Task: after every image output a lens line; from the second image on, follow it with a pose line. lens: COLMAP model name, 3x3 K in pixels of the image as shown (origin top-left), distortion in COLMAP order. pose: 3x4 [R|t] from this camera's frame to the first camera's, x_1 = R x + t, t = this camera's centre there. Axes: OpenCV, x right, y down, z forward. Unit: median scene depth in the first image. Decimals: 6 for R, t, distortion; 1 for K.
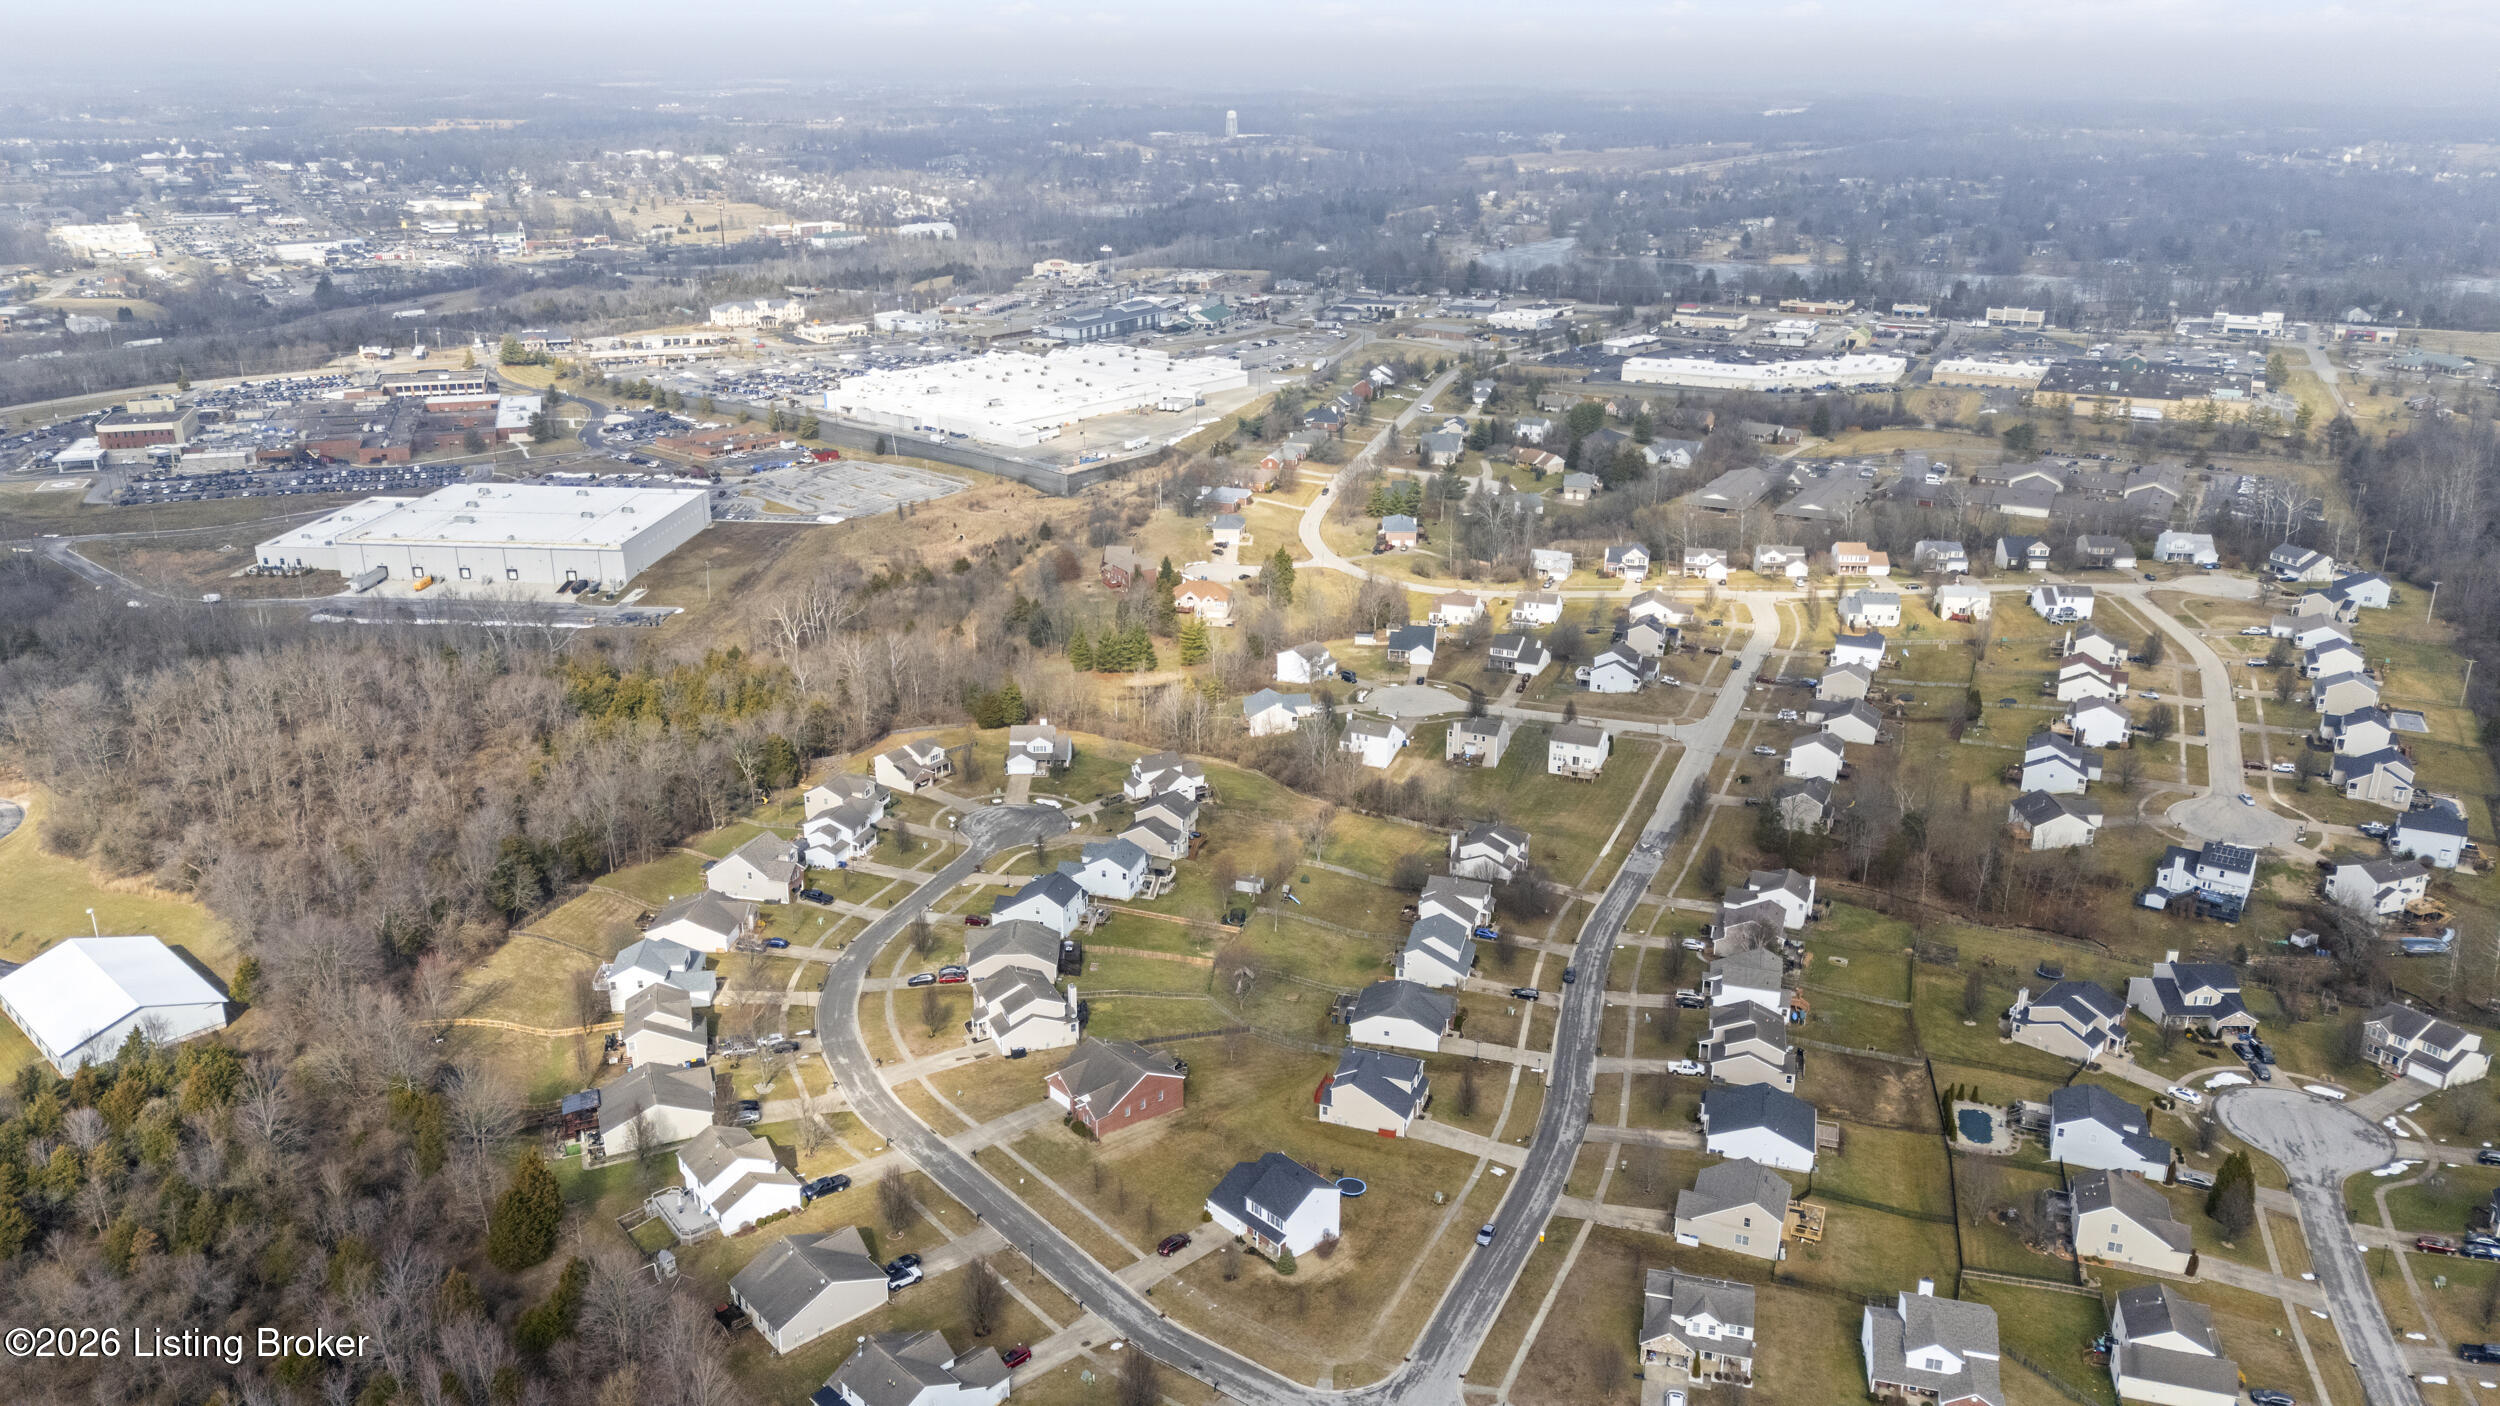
lens RADIAL K [[1832.1, 0, 1248.1], [0, 1832.1, 699.6], [0, 0, 1]] dist [0.039824, -0.026193]
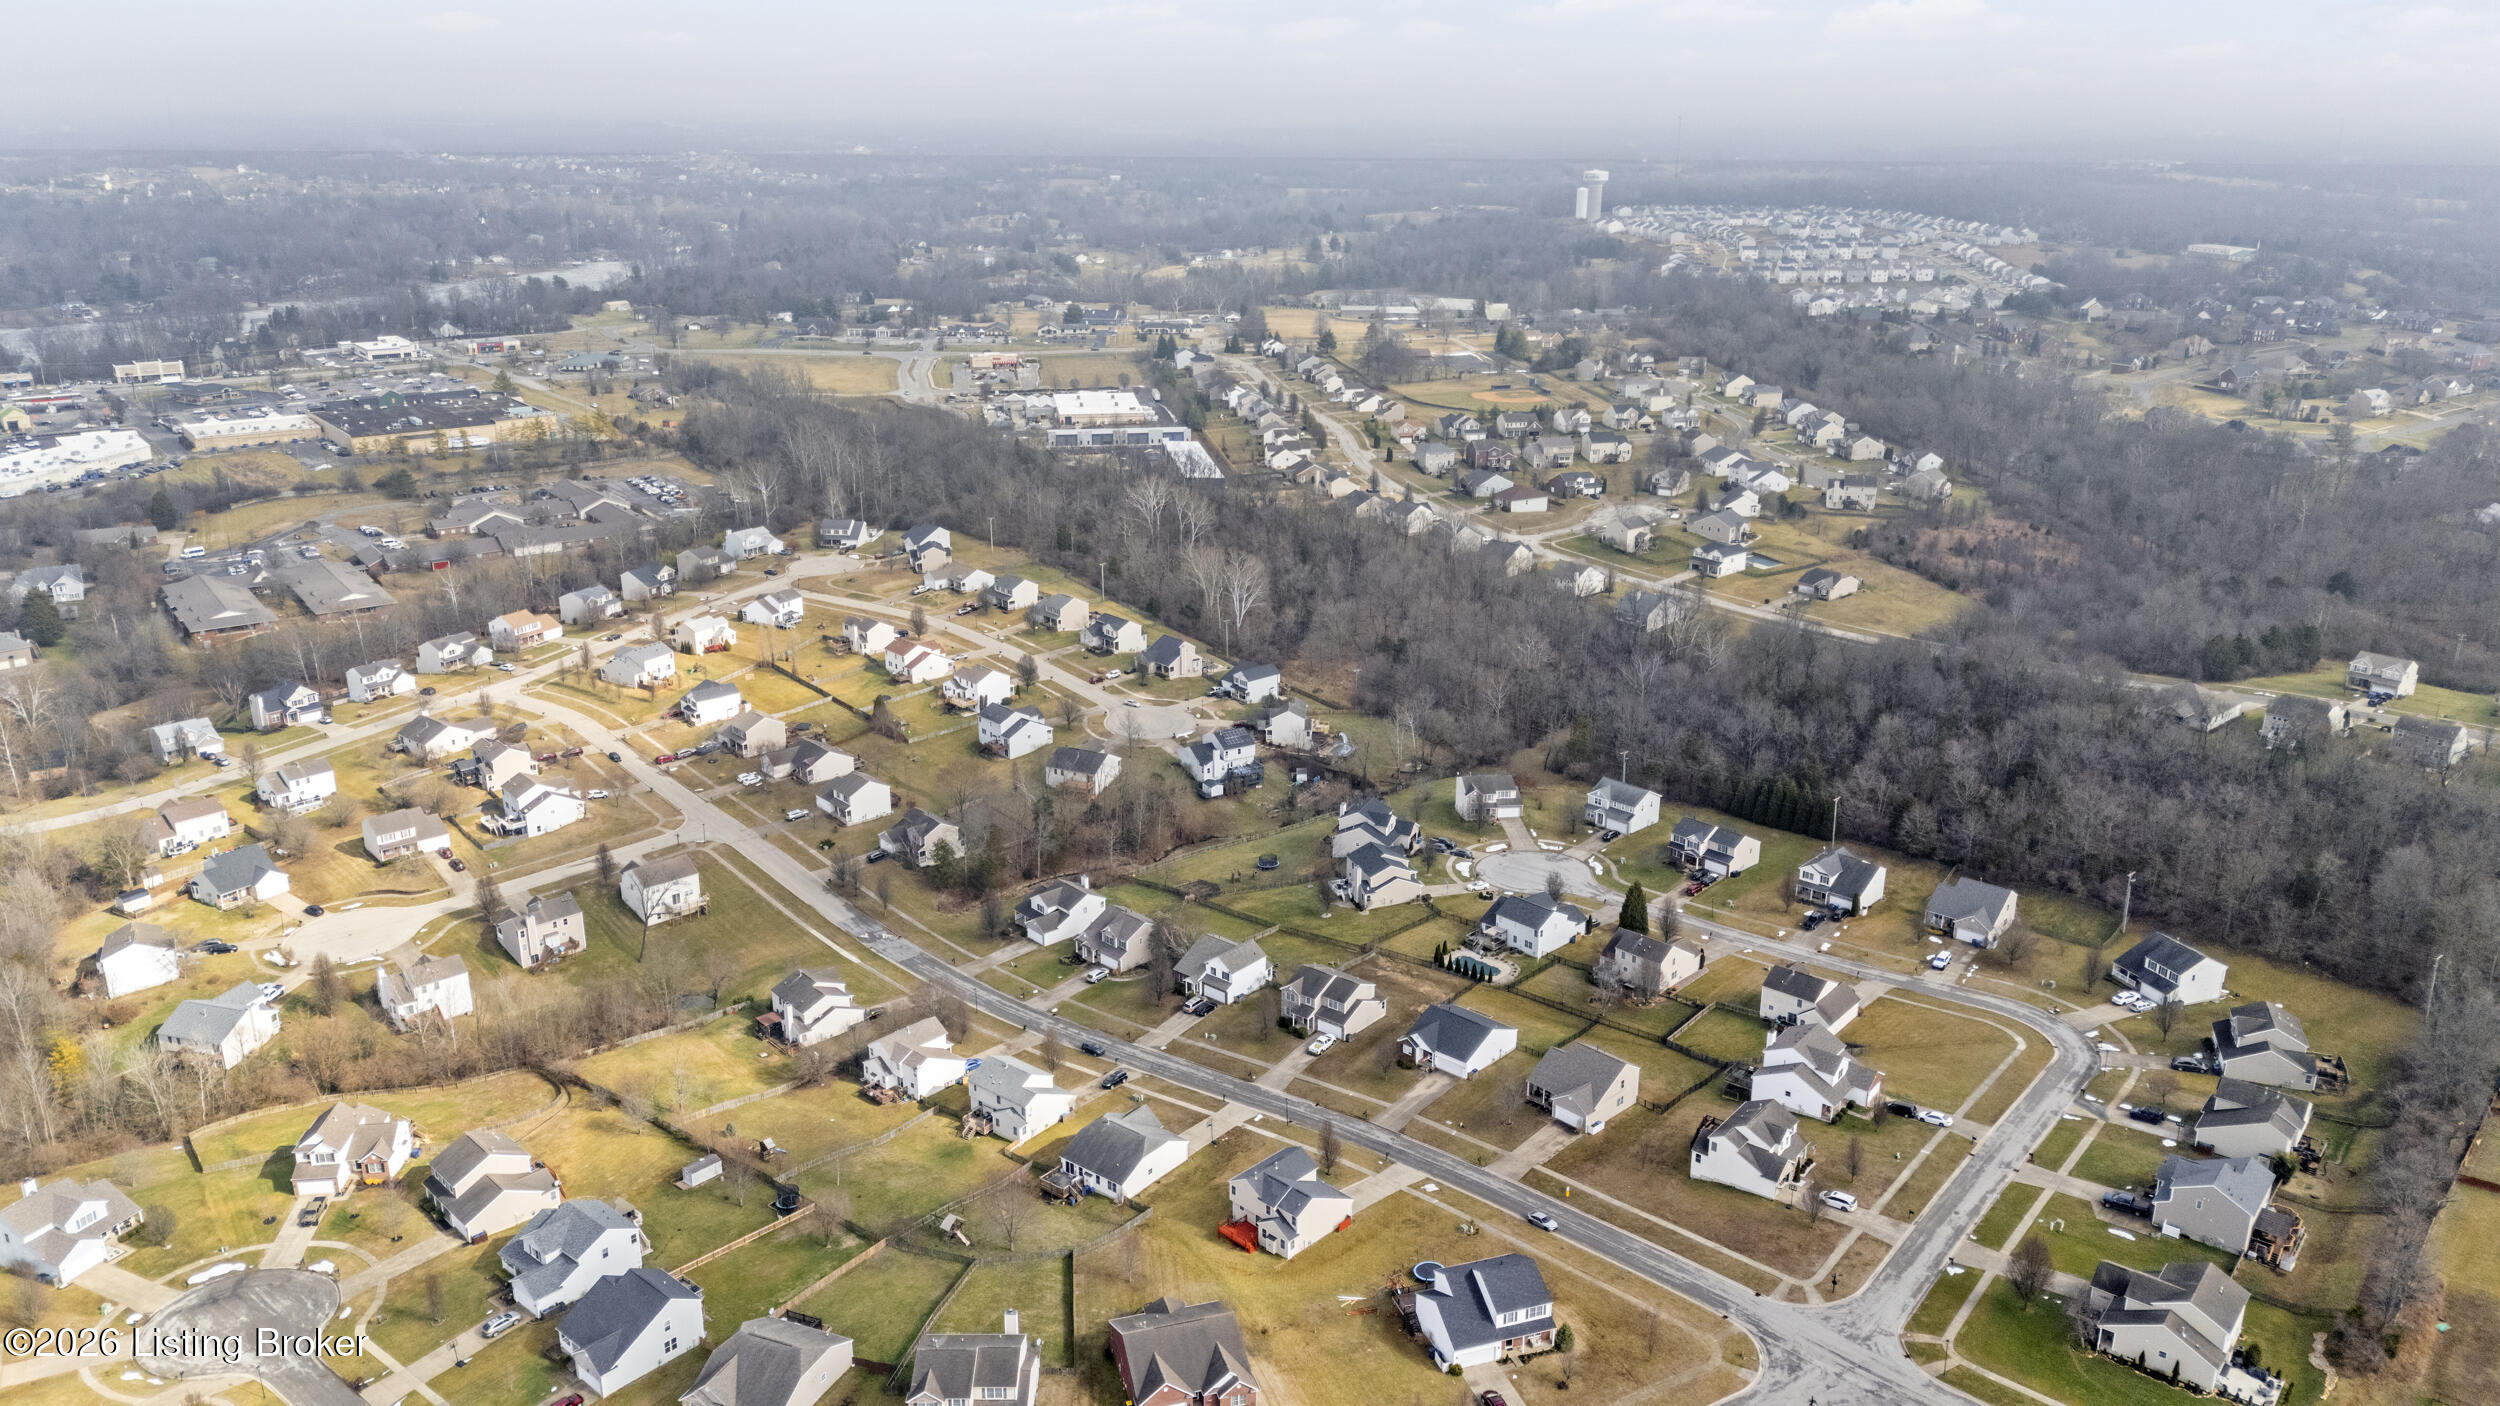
lens RADIAL K [[1832.1, 0, 1256.1], [0, 1832.1, 703.8], [0, 0, 1]] dist [0.039824, -0.026193]
pose [[0.406365, -0.289528, 0.866627, -0.644532], [0.299294, 0.938321, 0.173139, -0.179188], [-0.863302, 0.189019, 0.467954, 0.521758]]
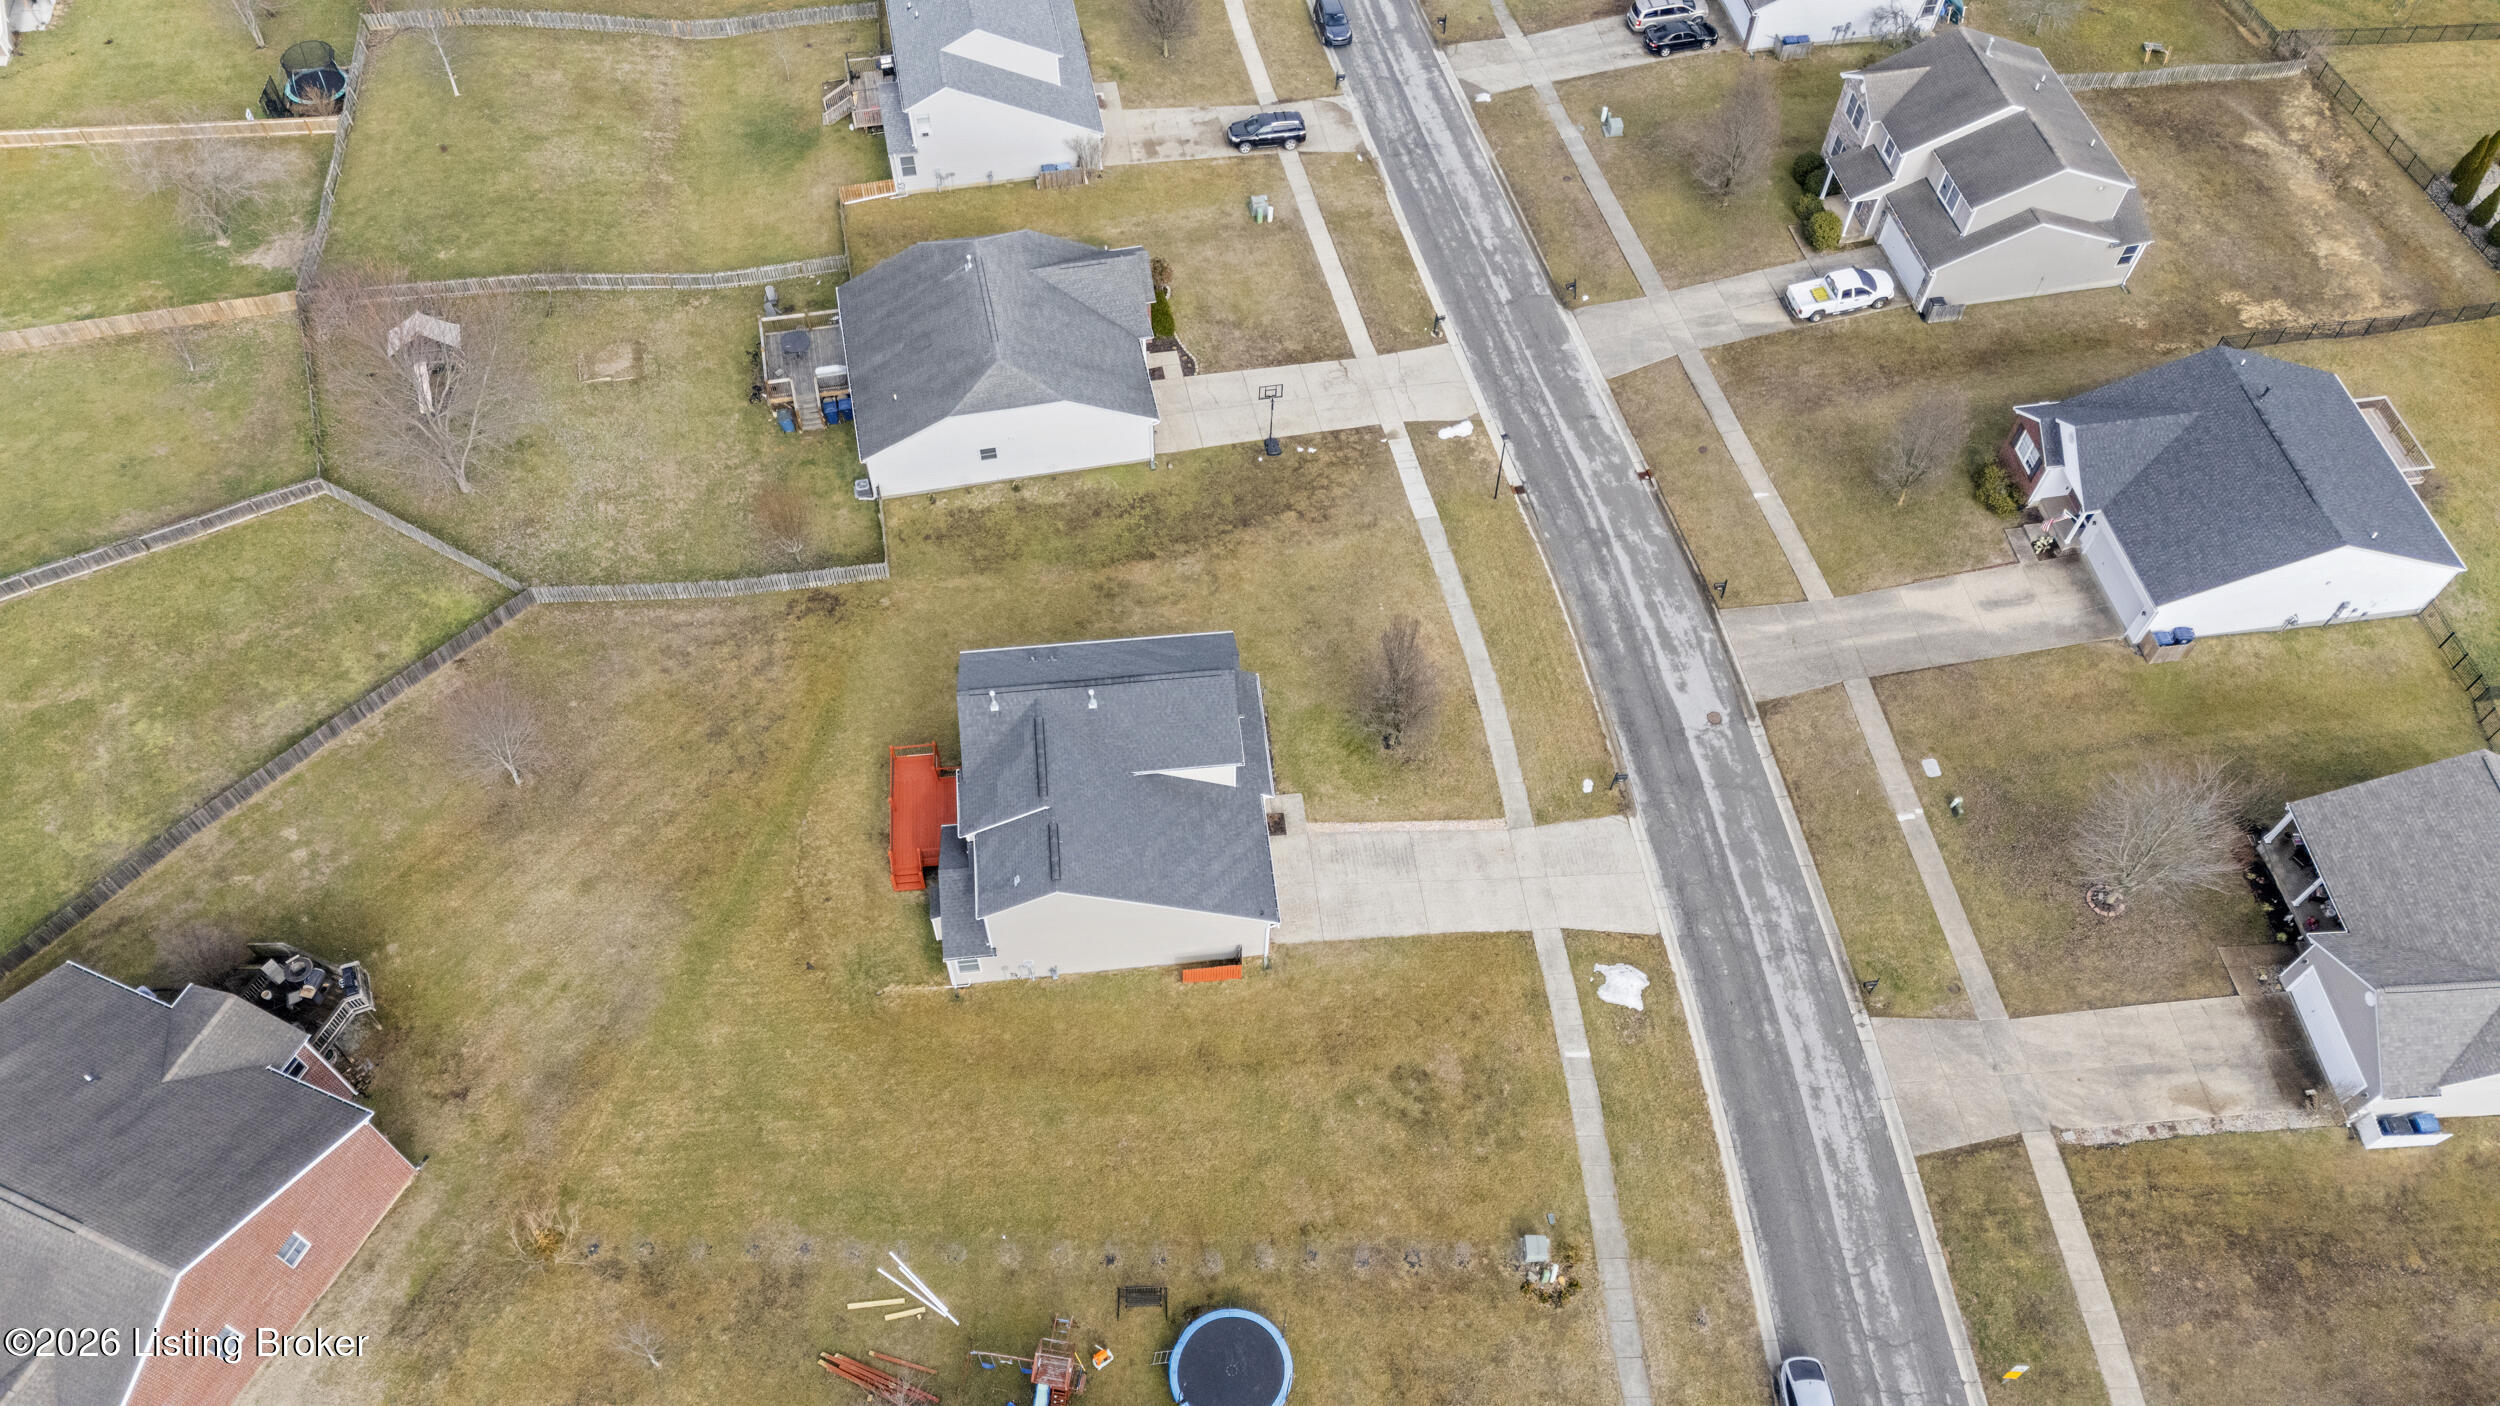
lens RADIAL K [[1832.1, 0, 1234.1], [0, 1832.1, 701.1], [0, 0, 1]] dist [0.039824, -0.026193]
pose [[0.900993, -0.354965, 0.249421, 0.023072], [0.136456, 0.777619, 0.613749, 0.033678], [-0.411814, -0.518949, 0.749067, 0.771482]]
